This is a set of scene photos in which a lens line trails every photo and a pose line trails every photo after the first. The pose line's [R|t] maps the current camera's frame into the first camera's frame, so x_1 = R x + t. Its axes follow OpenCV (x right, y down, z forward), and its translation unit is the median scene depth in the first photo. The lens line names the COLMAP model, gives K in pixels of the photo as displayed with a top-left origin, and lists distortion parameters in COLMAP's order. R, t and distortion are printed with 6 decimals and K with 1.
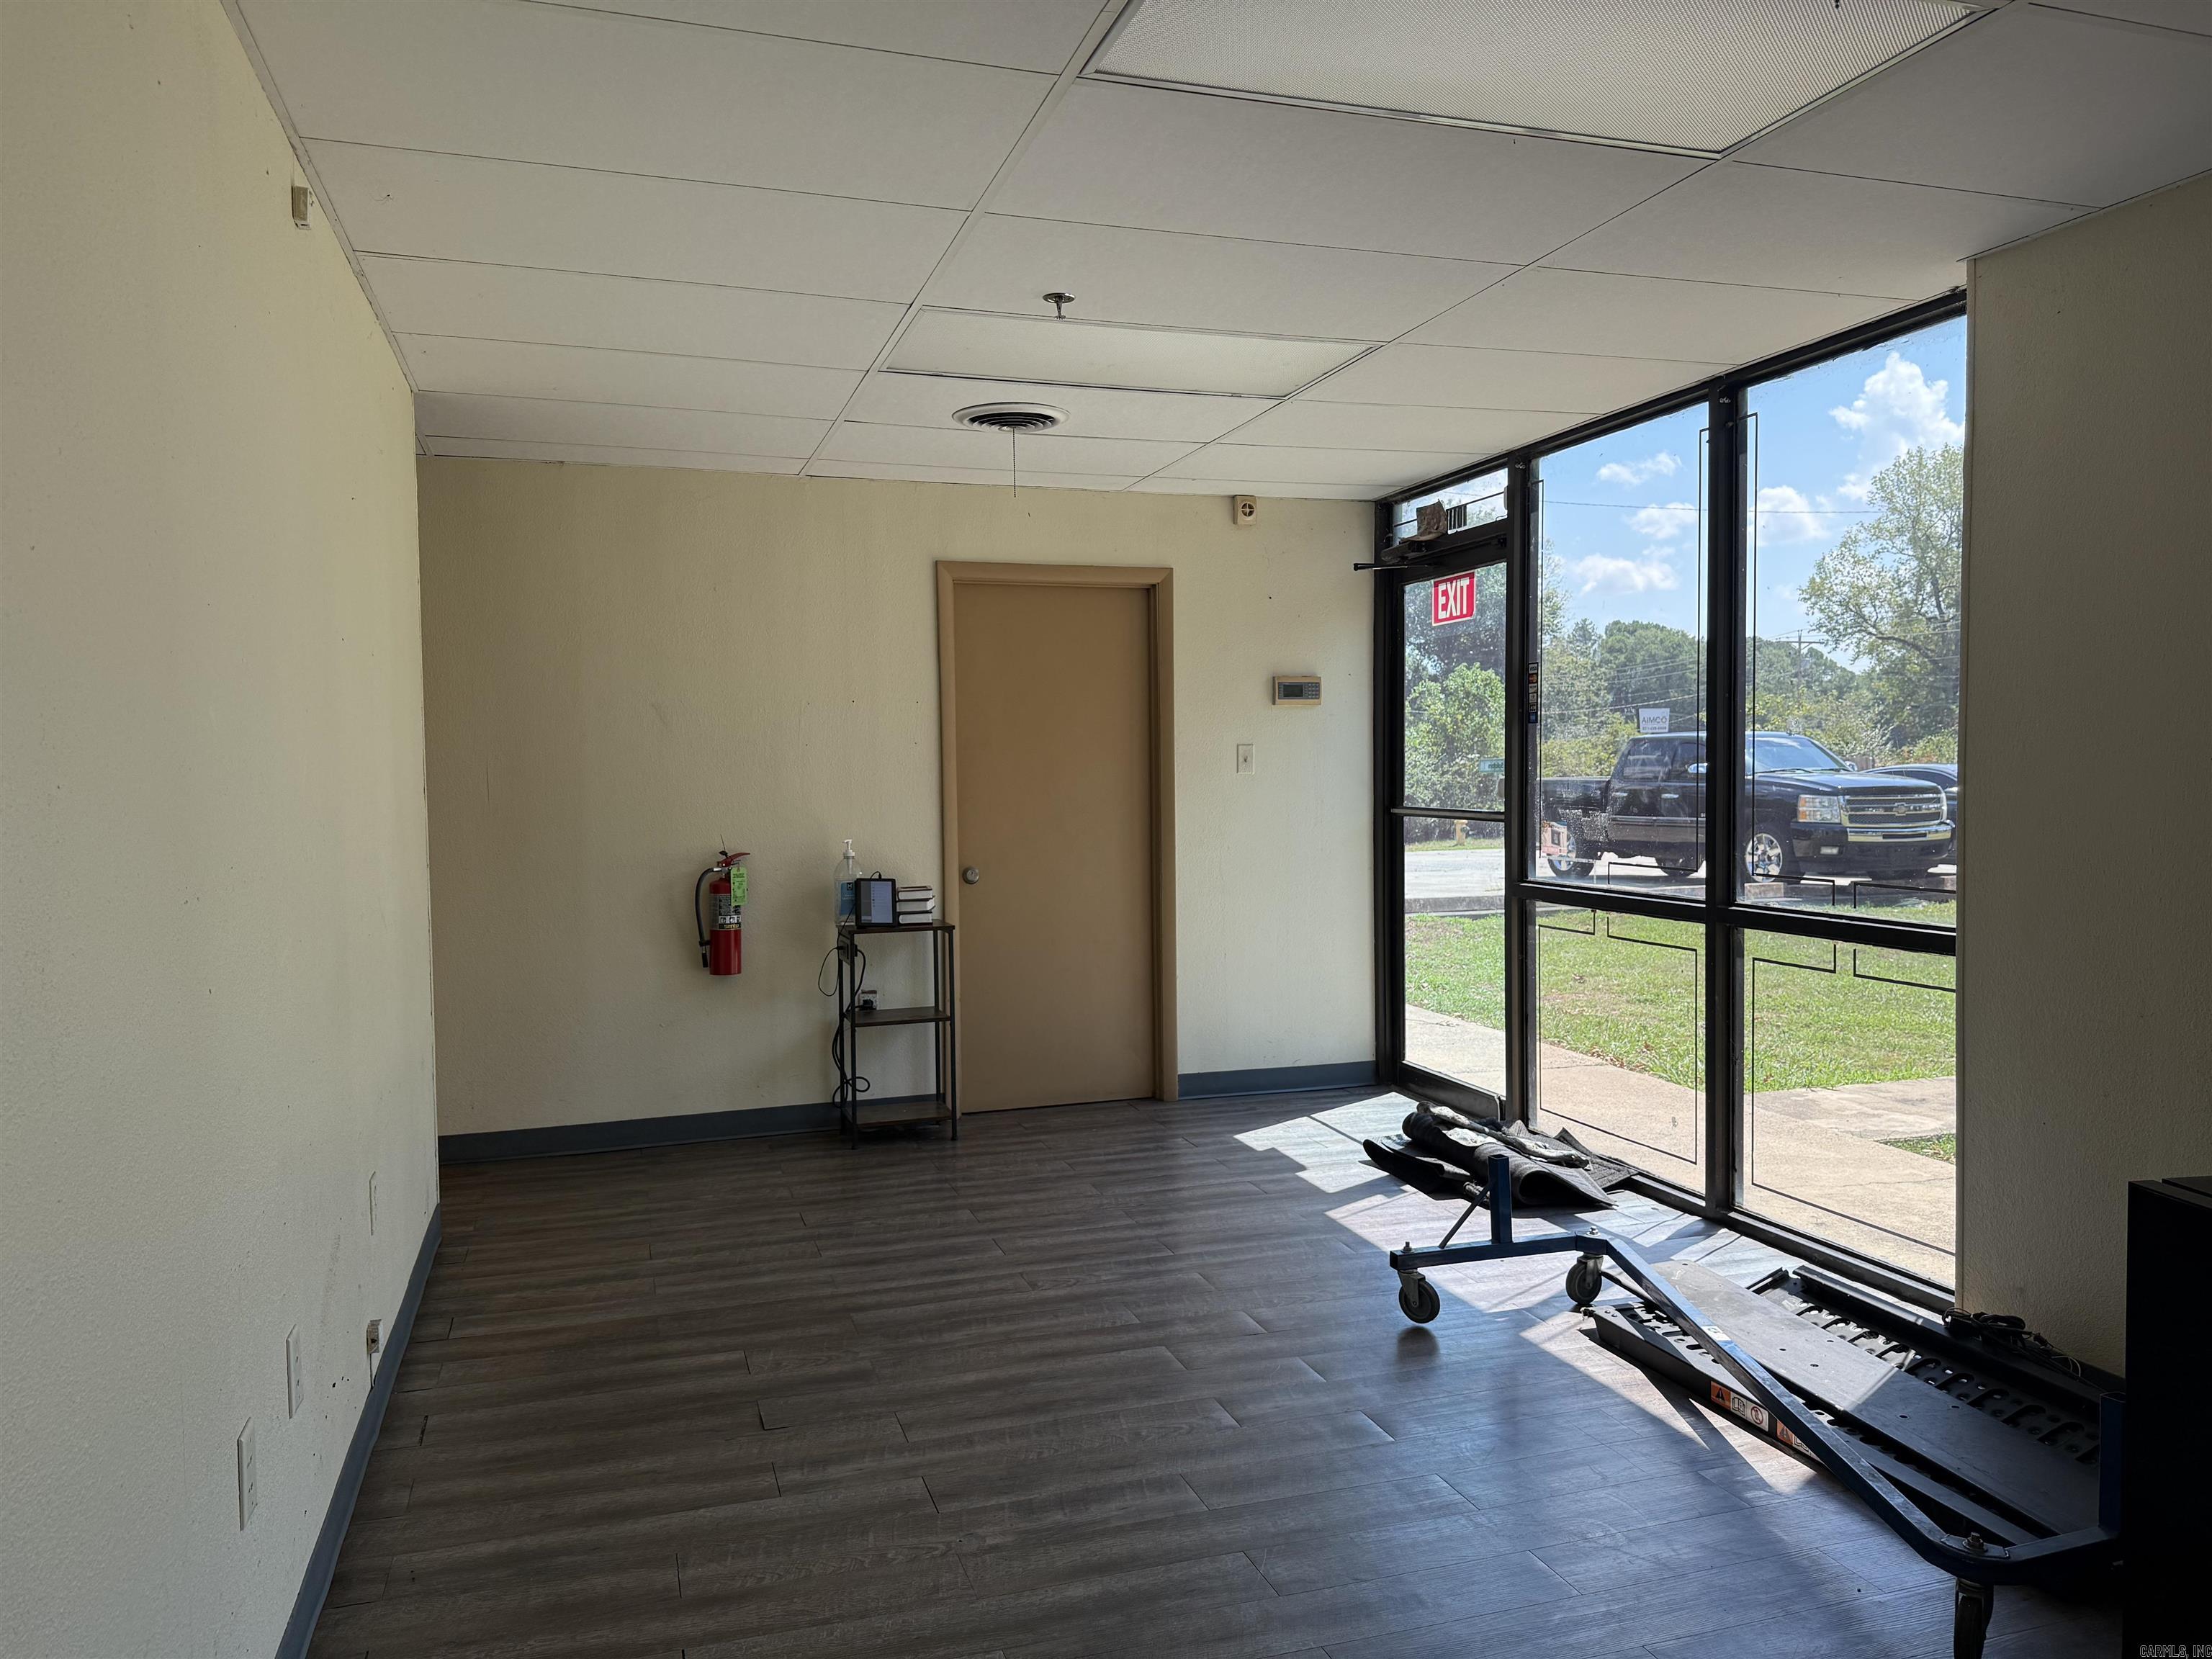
lens RADIAL K [[1547.8, 0, 1106.0], [0, 1547.8, 829.5], [0, 0, 1]] dist [0.005893, -0.002409]
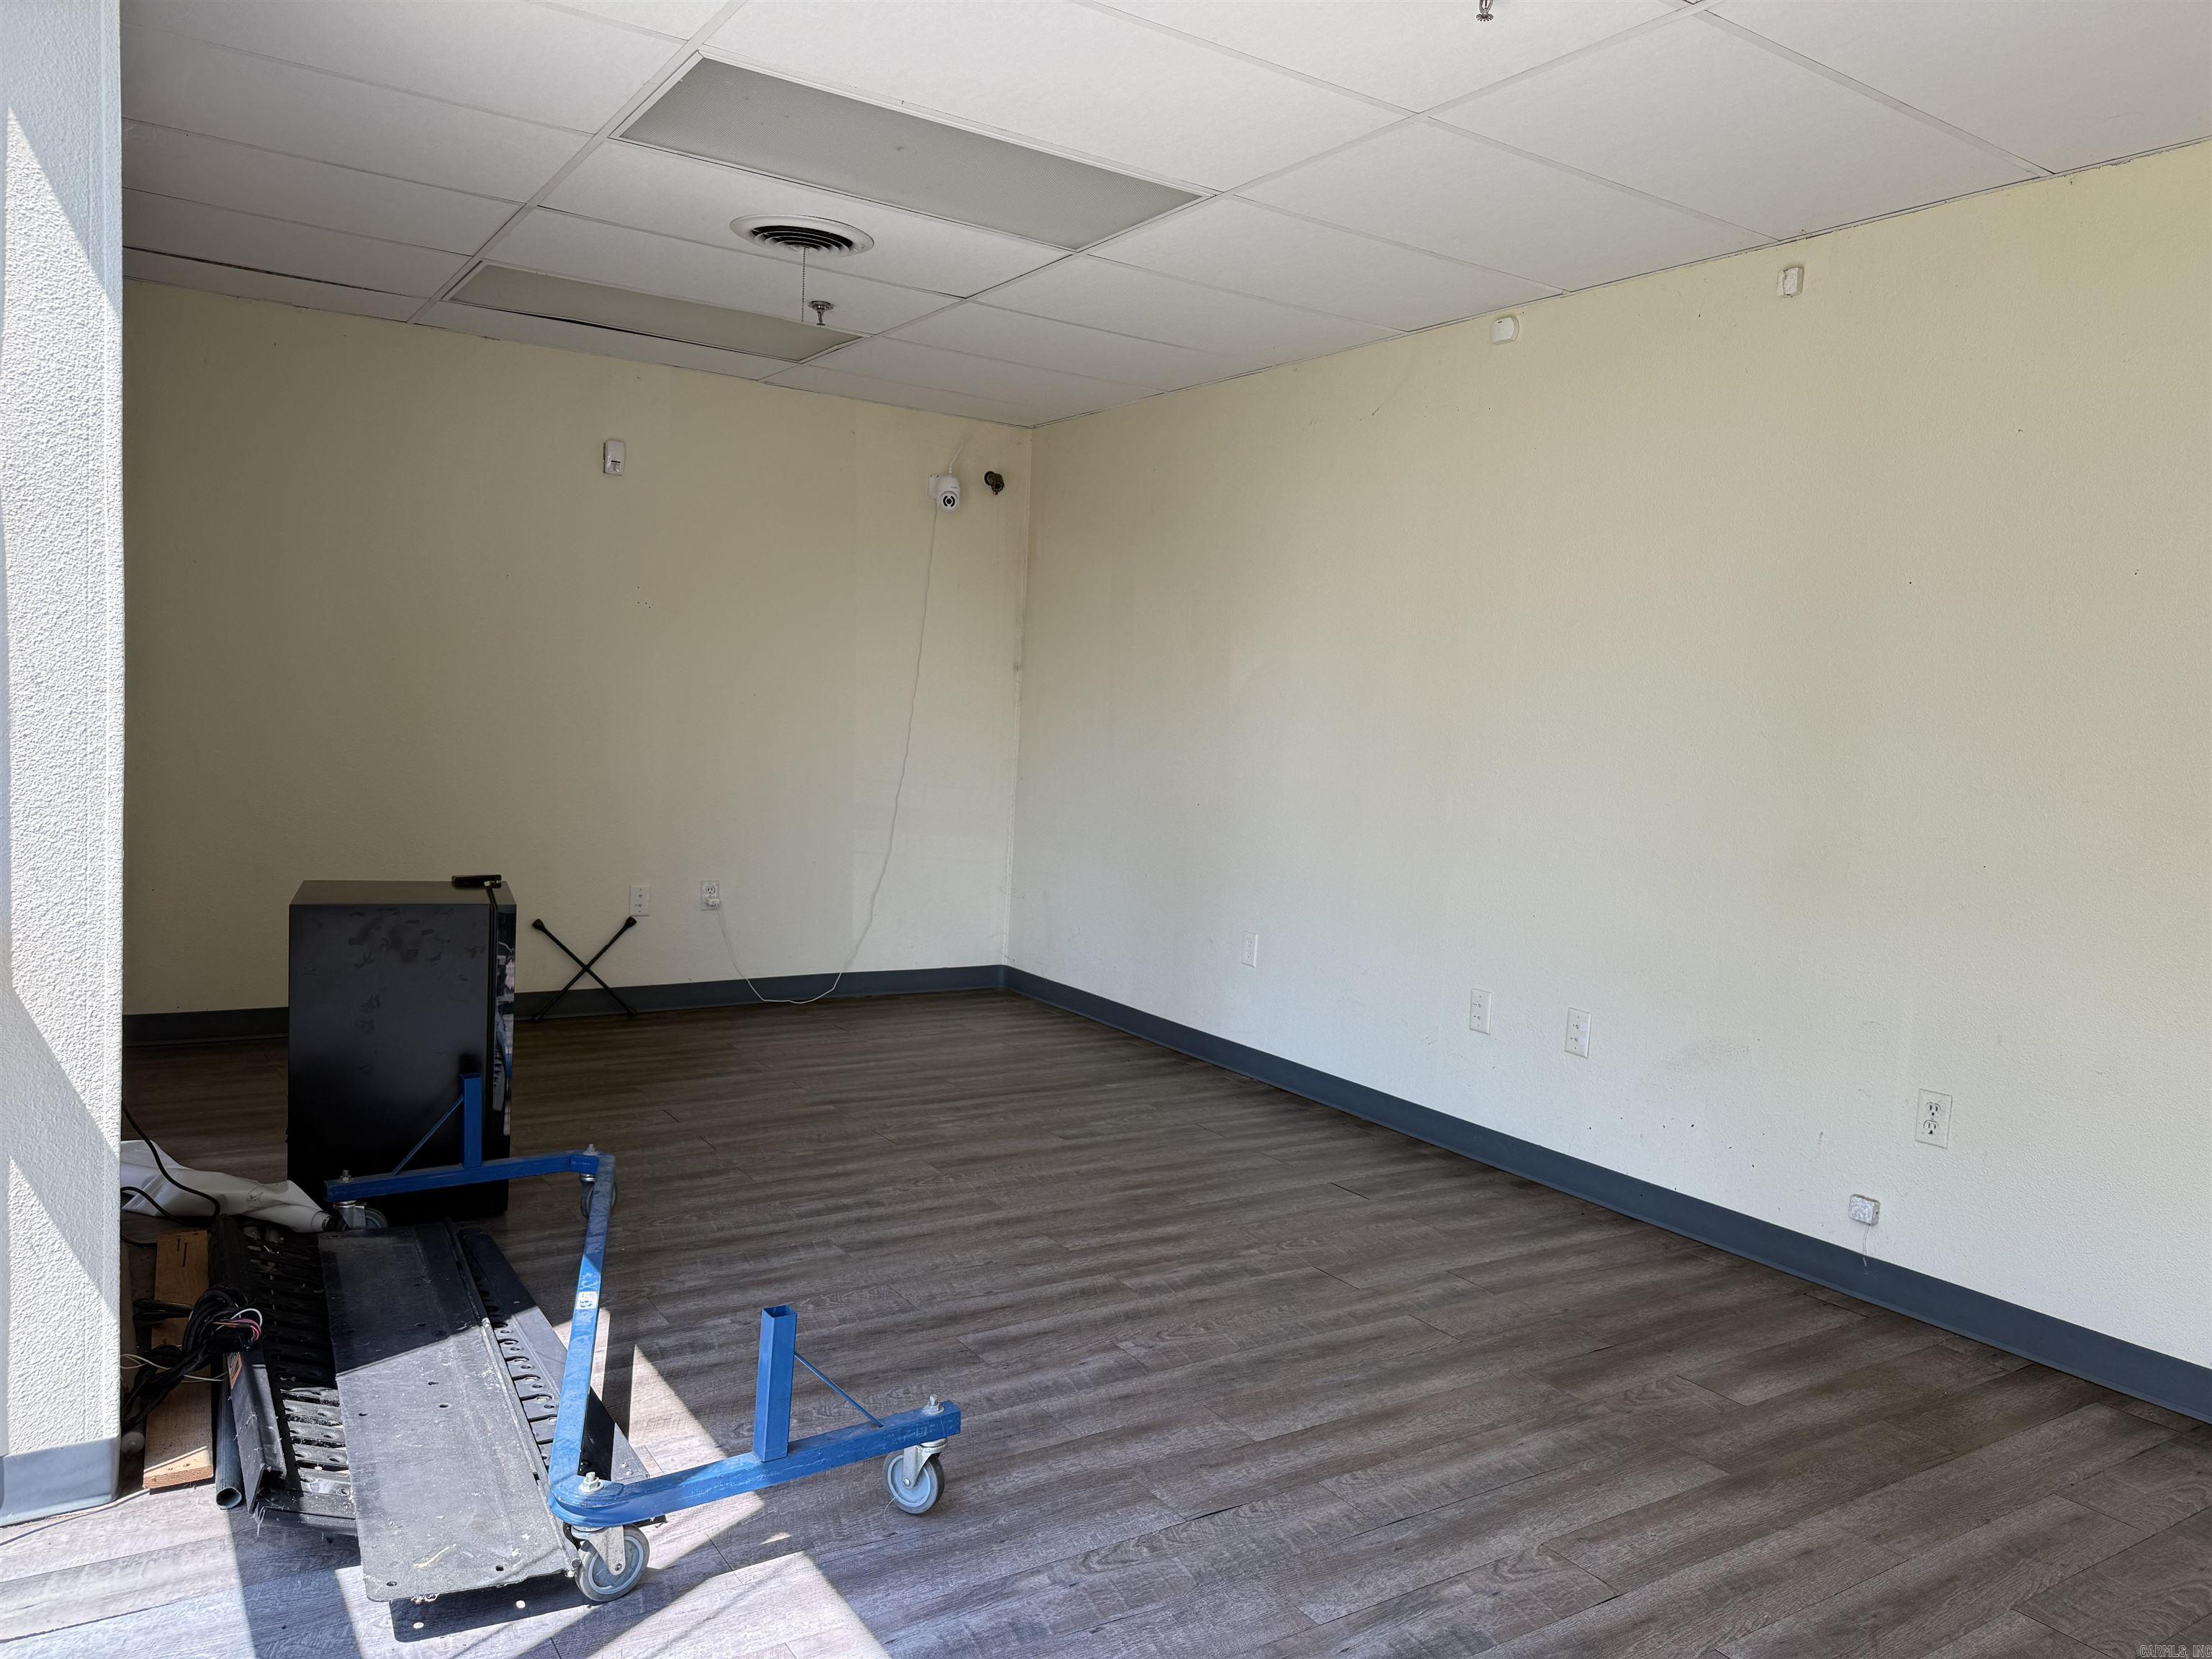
lens RADIAL K [[1547.8, 0, 1106.0], [0, 1547.8, 829.5], [0, 0, 1]] dist [0.005893, -0.002409]
pose [[-0.964535, -0.016845, -0.263416, 0.316095], [-0.049377, 0.991860, 0.117371, -0.041640], [0.259295, 0.126215, -0.957516, 1.701678]]
